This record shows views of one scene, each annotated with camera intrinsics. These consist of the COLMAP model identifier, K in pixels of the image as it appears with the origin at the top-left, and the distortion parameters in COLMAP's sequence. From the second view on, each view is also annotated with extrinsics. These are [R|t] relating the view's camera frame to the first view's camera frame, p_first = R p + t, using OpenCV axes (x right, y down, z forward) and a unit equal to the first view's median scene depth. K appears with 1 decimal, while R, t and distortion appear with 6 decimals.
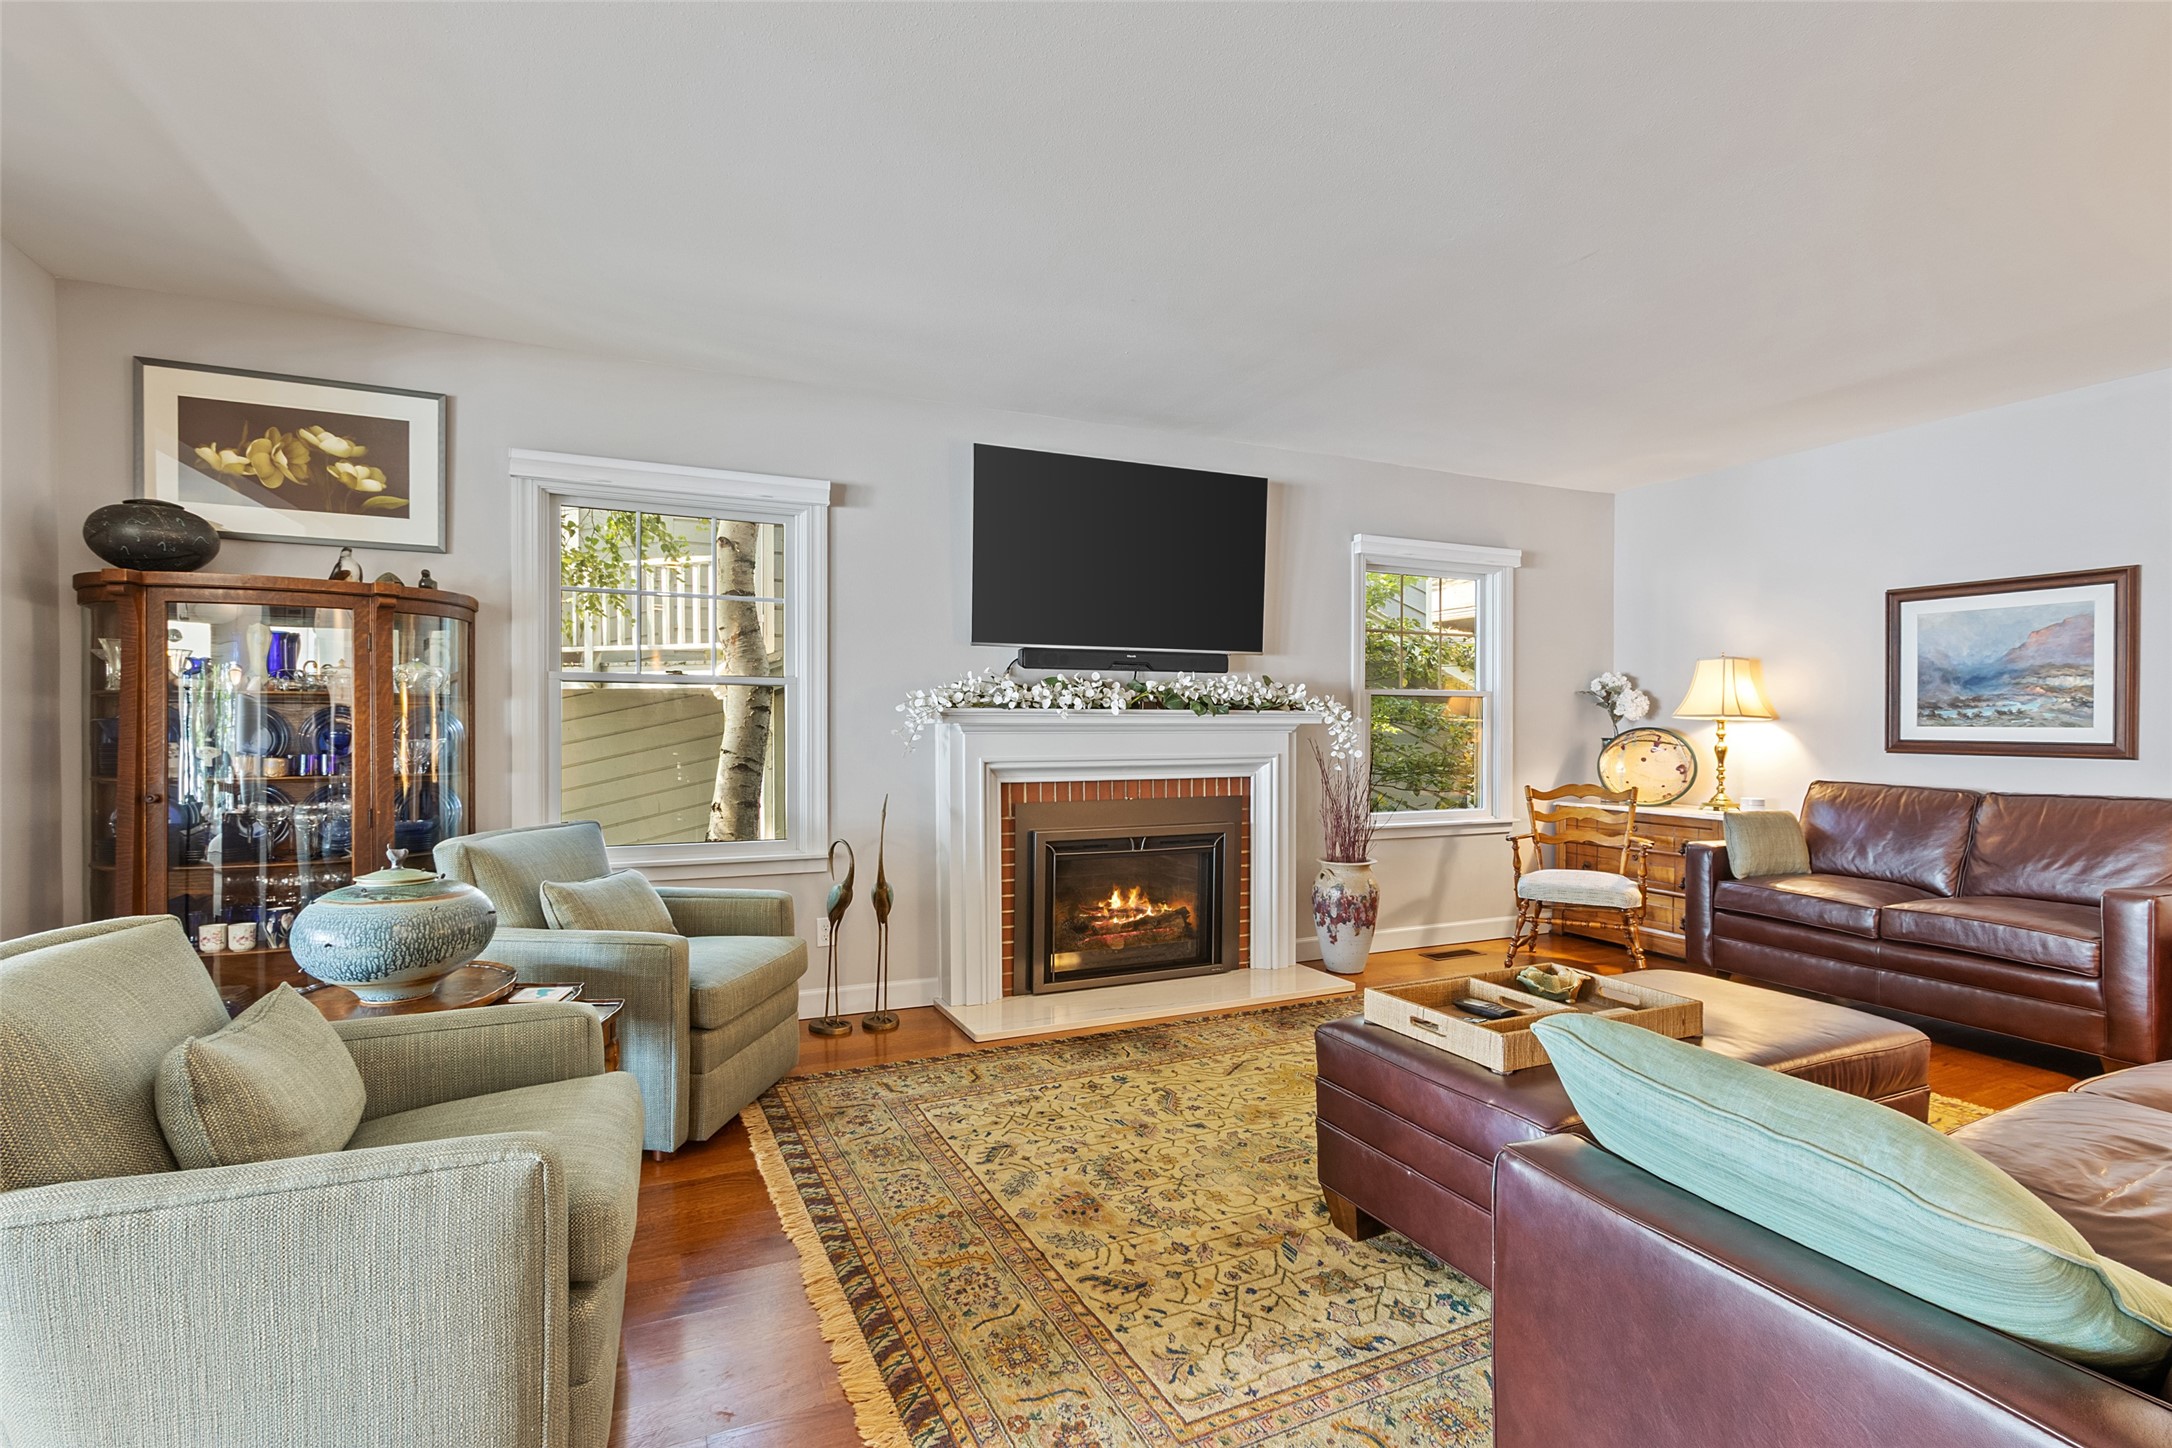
lens RADIAL K [[1035.7, 0, 1088.4], [0, 1035.7, 733.5], [0, 0, 1]] dist [0.002795, 0.000395]
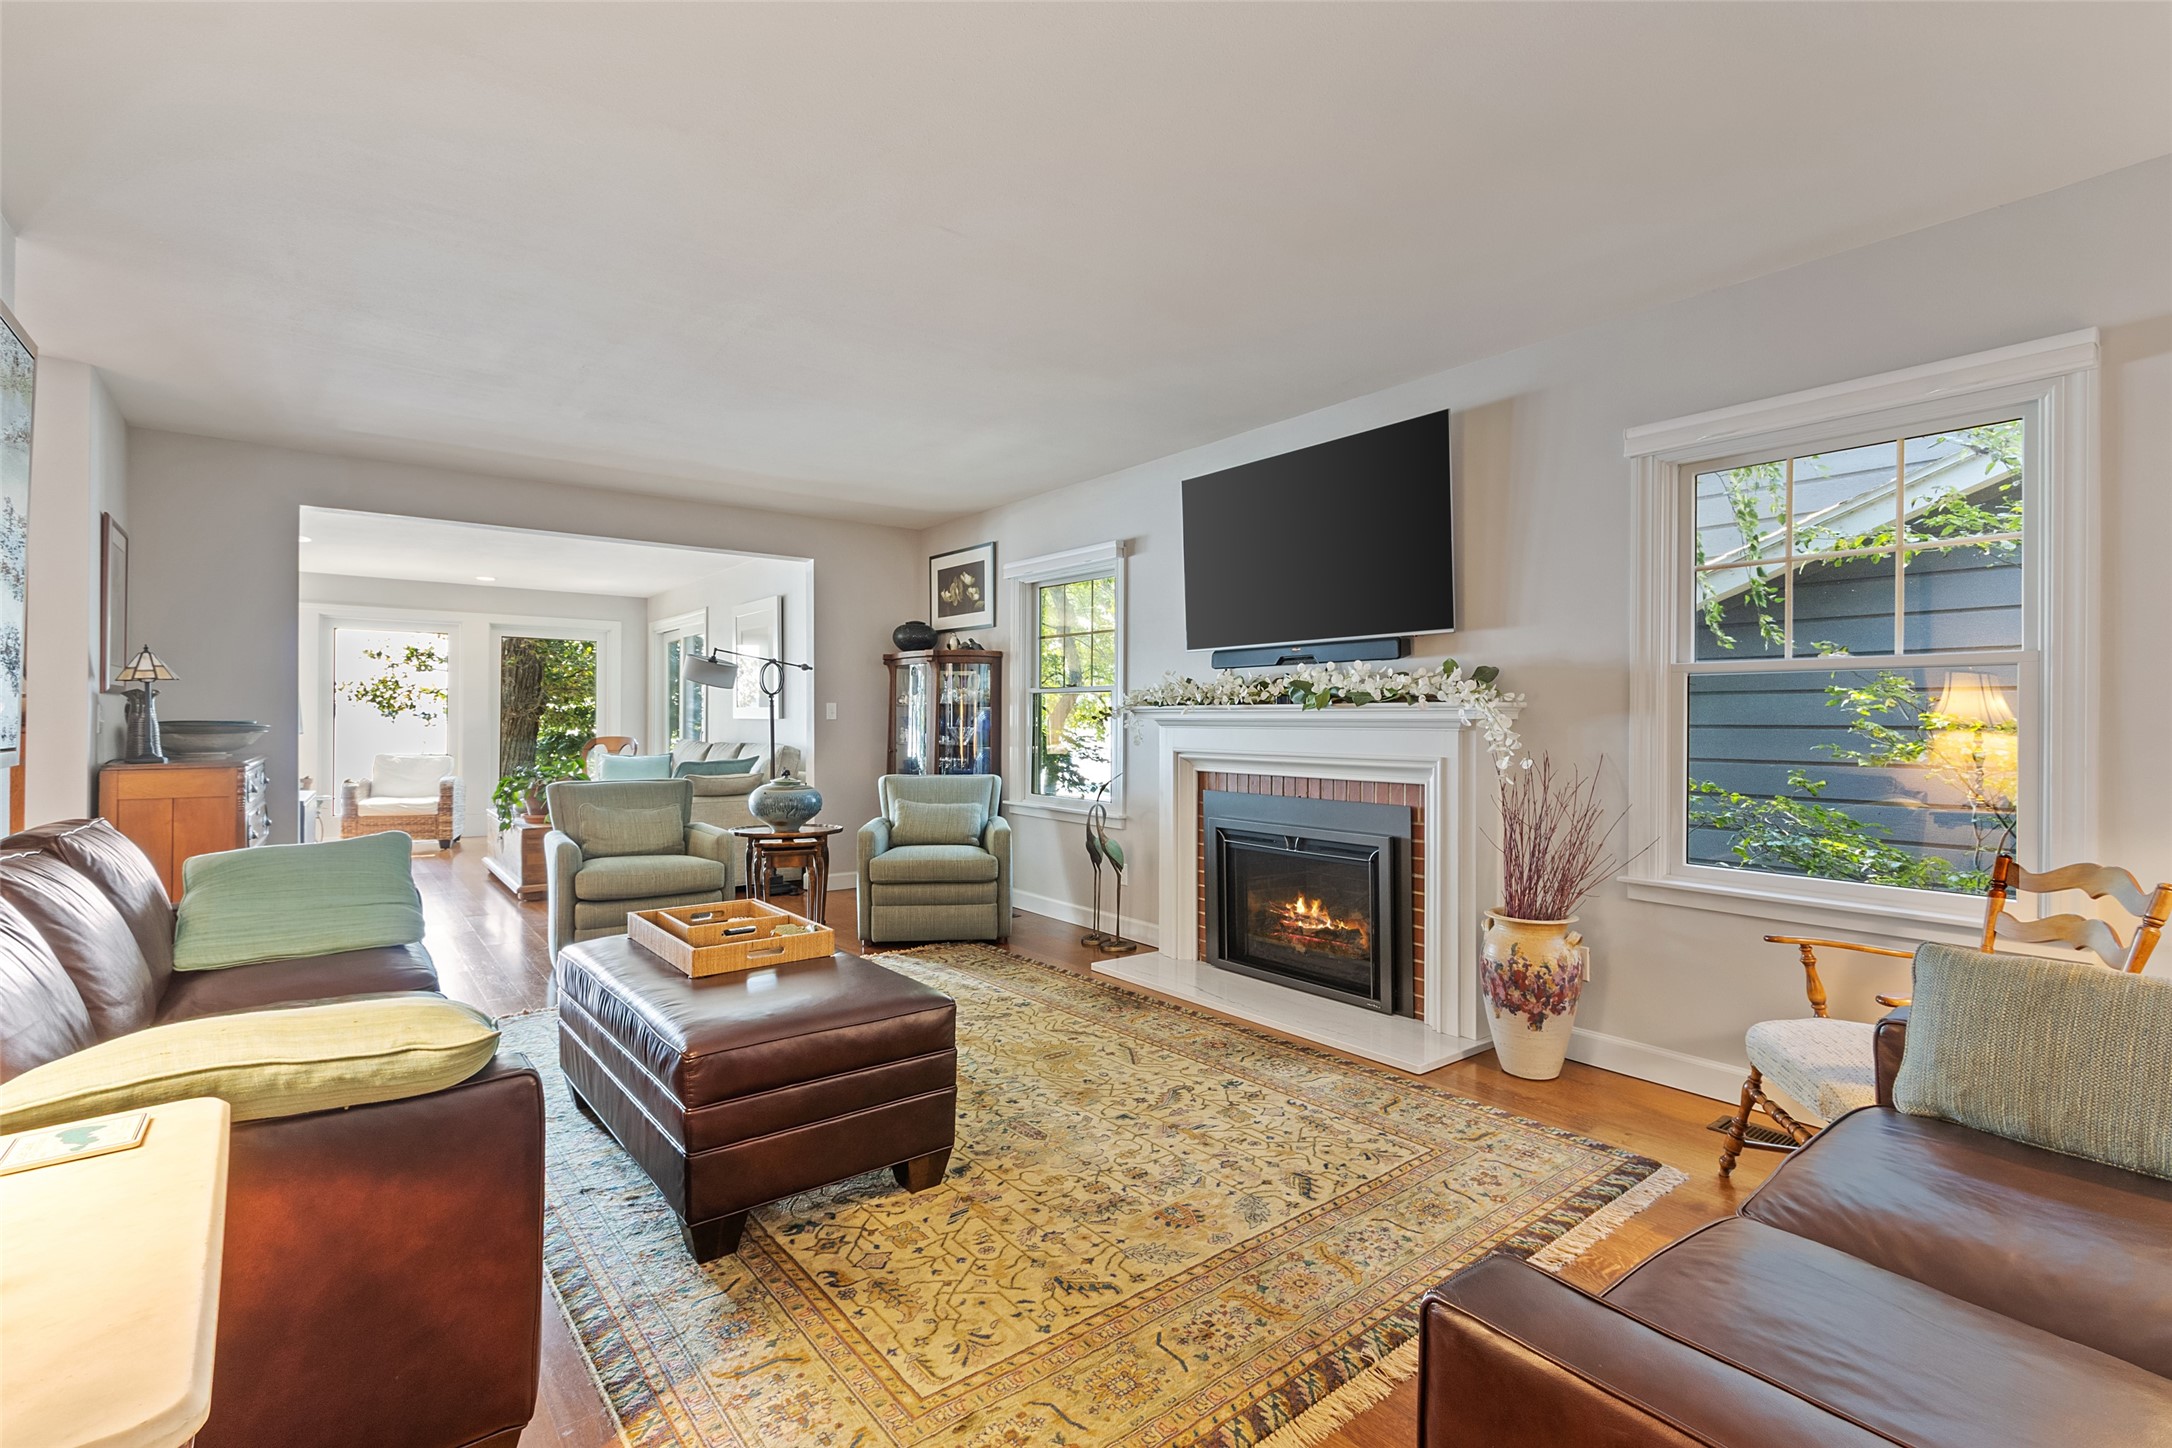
lens RADIAL K [[1005.3, 0, 1086.0], [0, 1005.3, 724.0], [0, 0, 1]] dist [0.000164, -0.000132]
pose [[0.223758, 0.002568, -0.974641, 1.024970], [-0.014057, 0.999901, -0.000592, -0.001928], [0.974543, 0.013833, 0.223772, 0.670805]]
